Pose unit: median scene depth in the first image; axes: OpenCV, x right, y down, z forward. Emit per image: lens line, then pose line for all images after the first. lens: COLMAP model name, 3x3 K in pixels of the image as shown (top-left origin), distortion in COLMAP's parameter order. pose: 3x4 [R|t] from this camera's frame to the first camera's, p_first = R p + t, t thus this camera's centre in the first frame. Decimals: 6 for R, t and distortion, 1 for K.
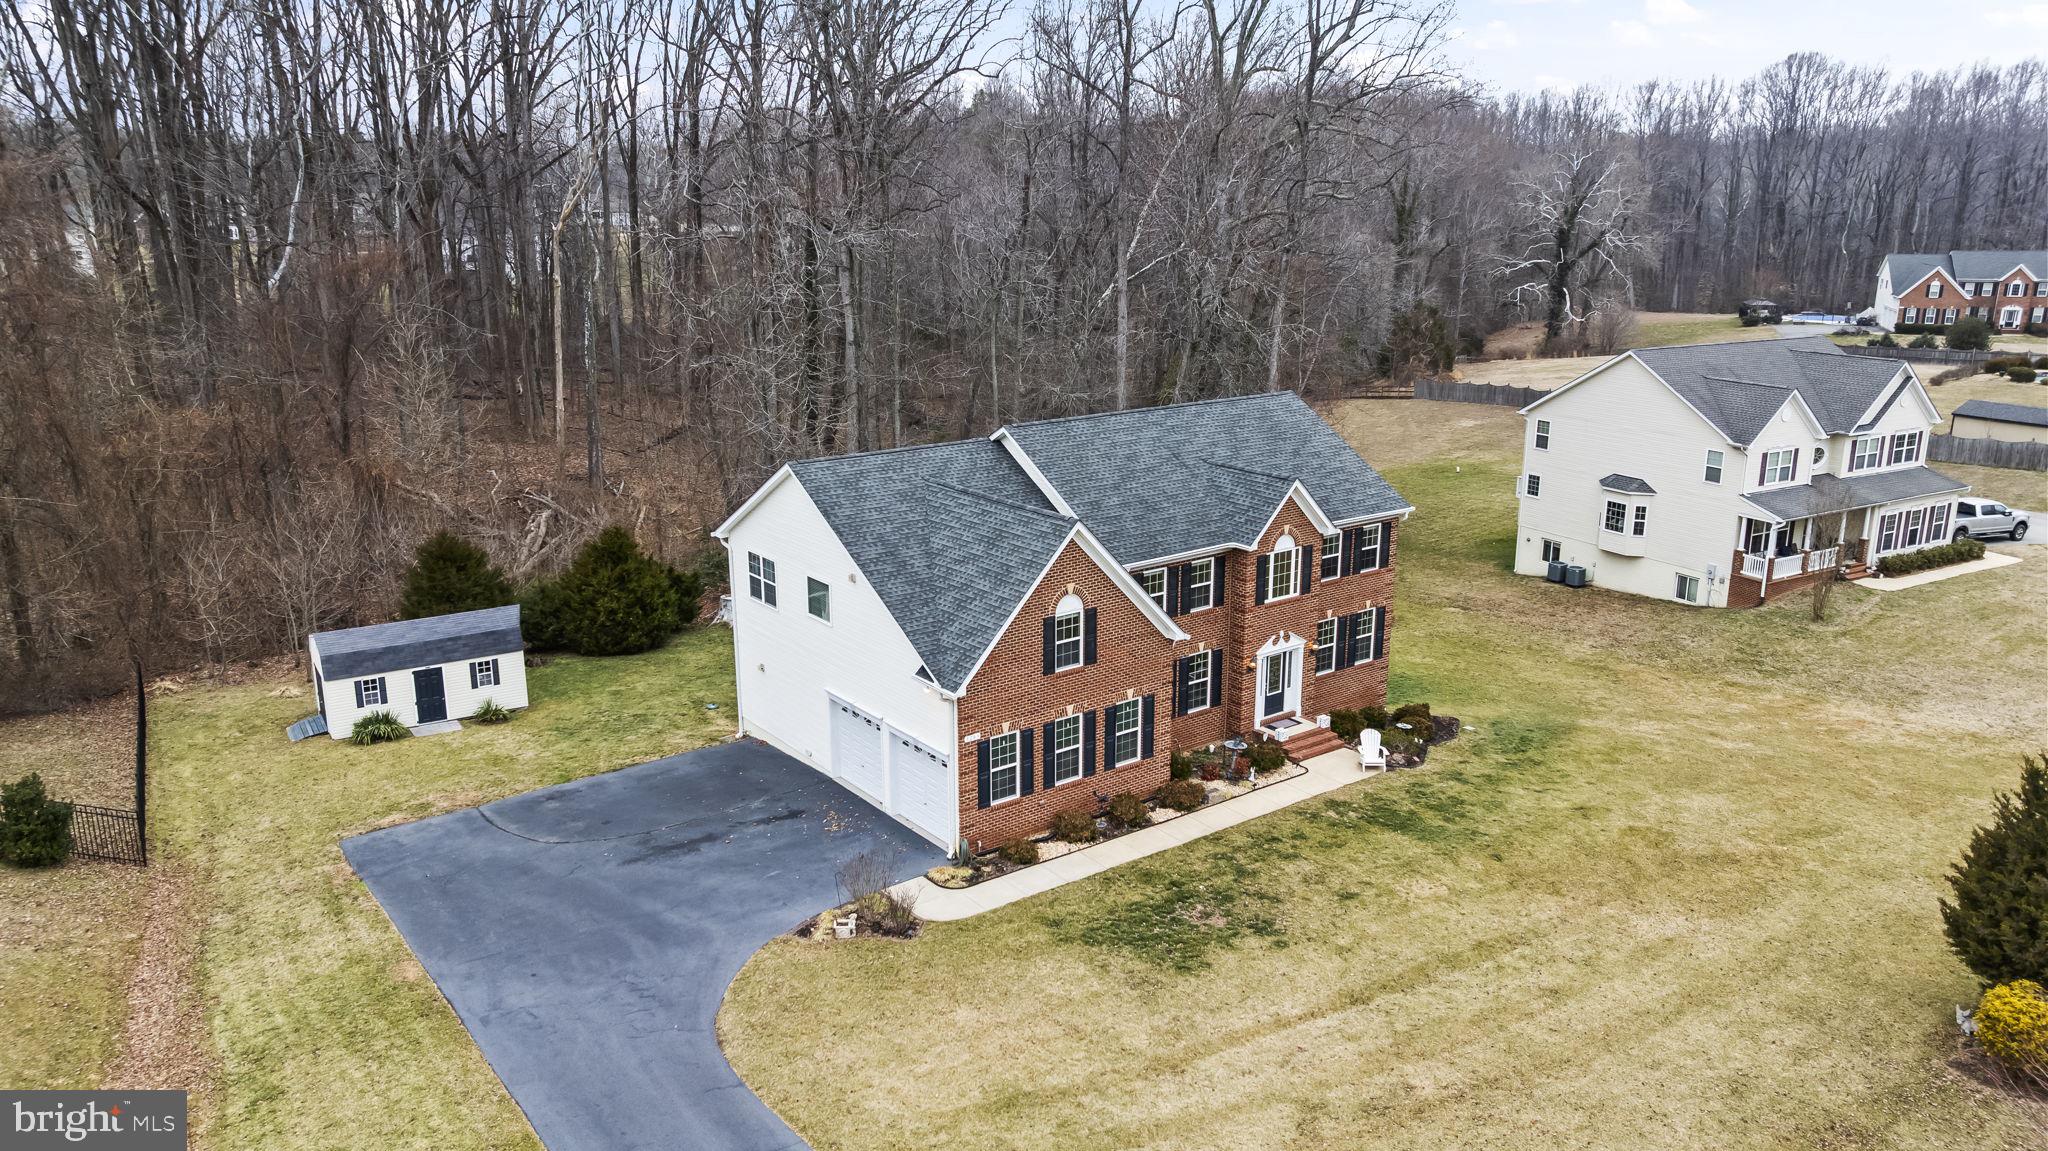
lens RADIAL K [[1443.1, 0, 1037.1], [0, 1443.1, 569.1], [0, 0, 1]] dist [-0.031183, 0.022005]
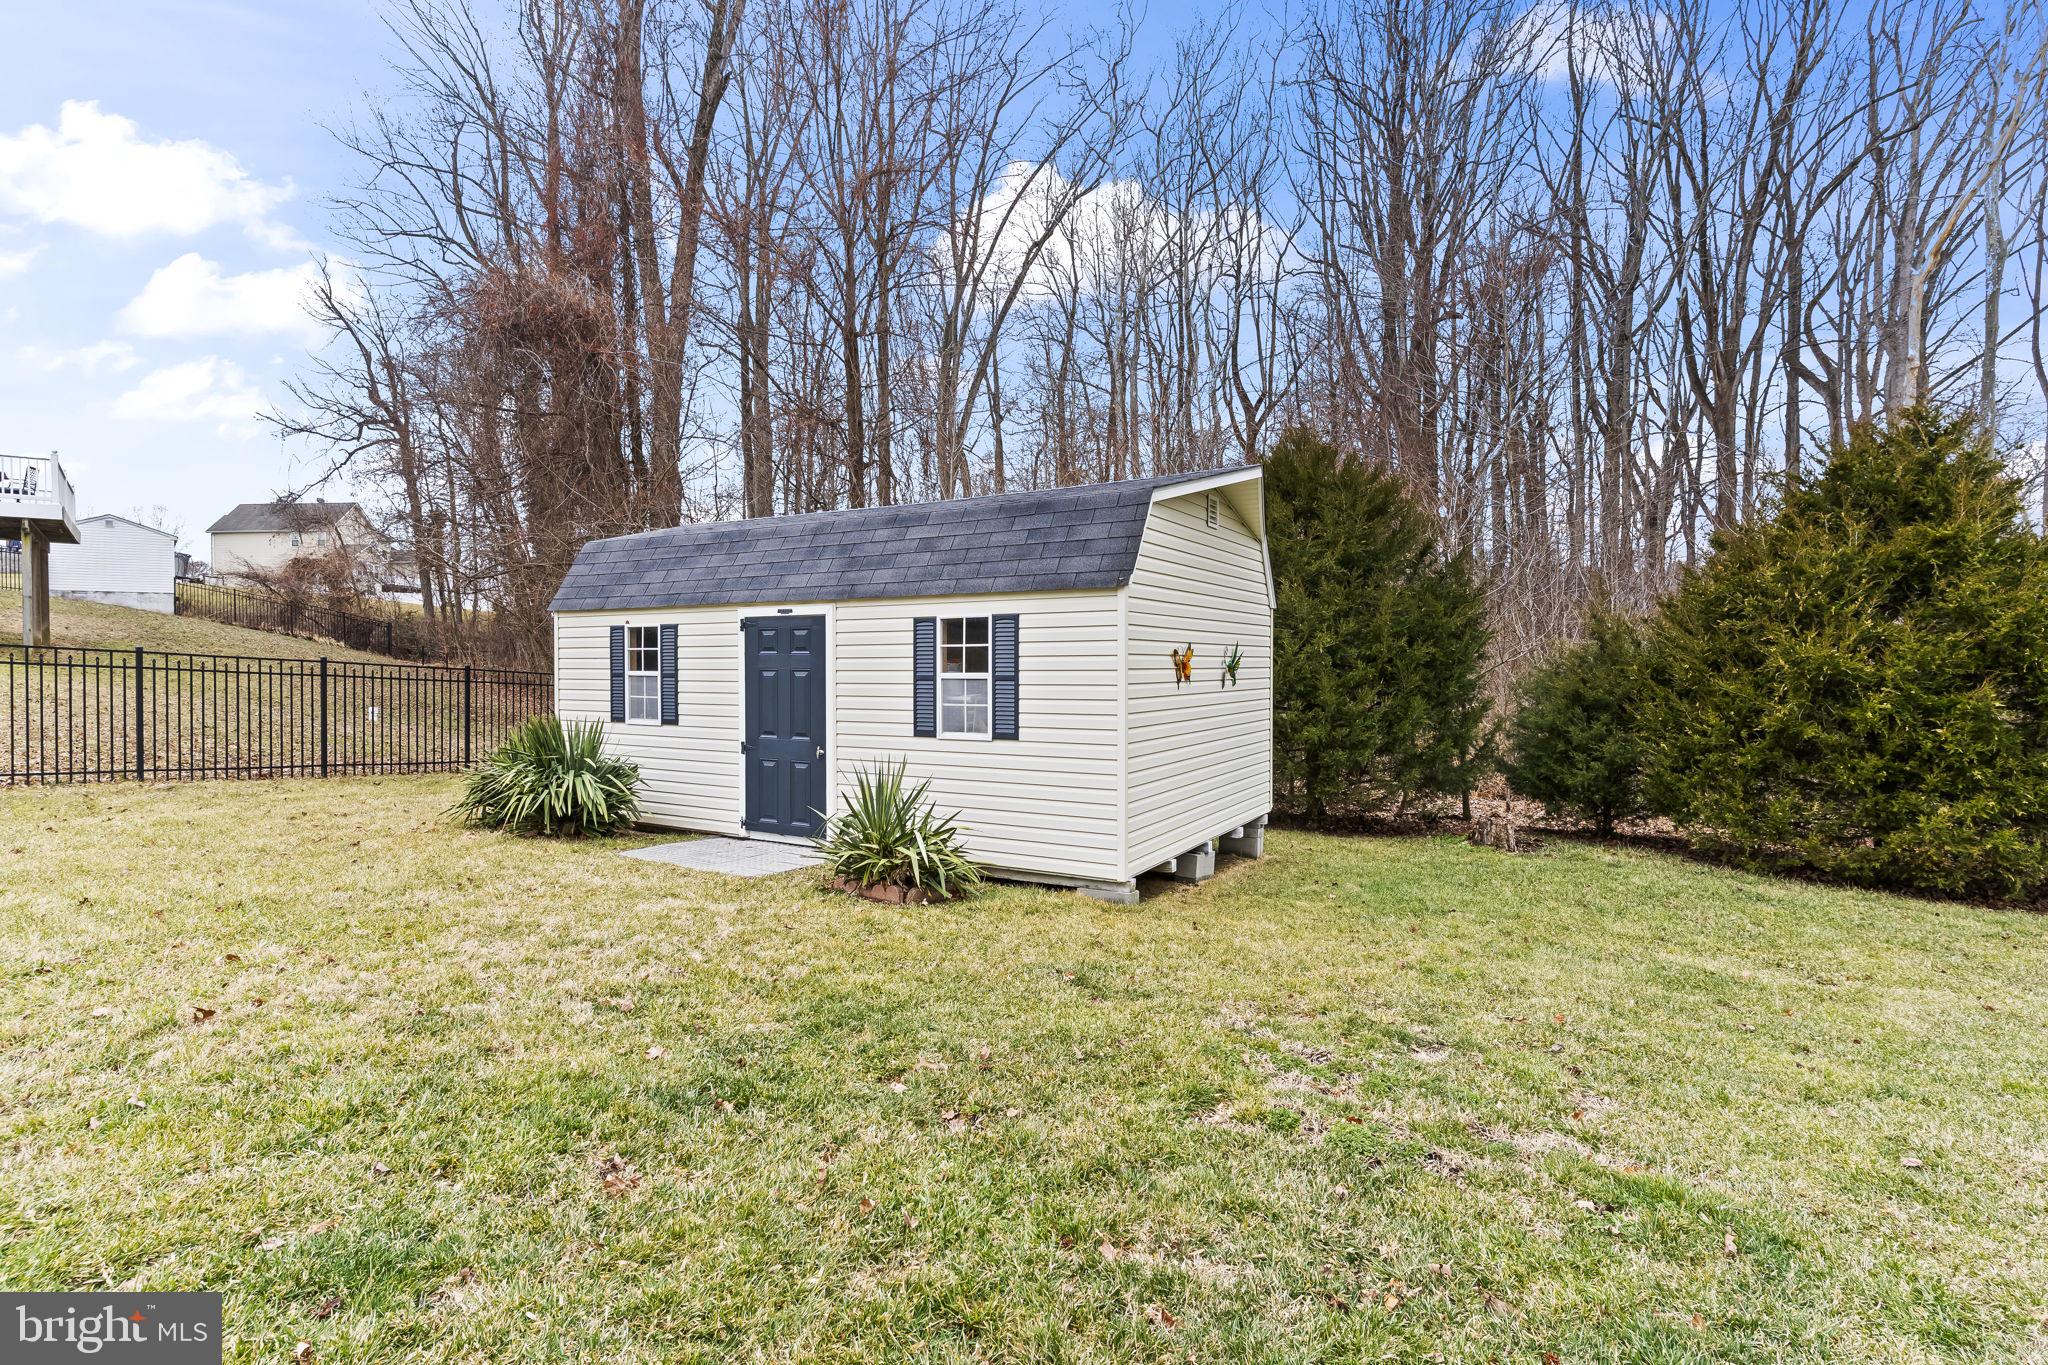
lens RADIAL K [[1008.5, 0, 1023.1], [0, 1008.5, 668.3], [0, 0, 1]] dist [0.002585, 0.000325]
pose [[0.466757, 0.008385, -0.884346, -0.271973], [-0.215289, 0.970951, -0.104423, 0.096082], [0.857781, 0.239130, 0.455004, 1.047894]]
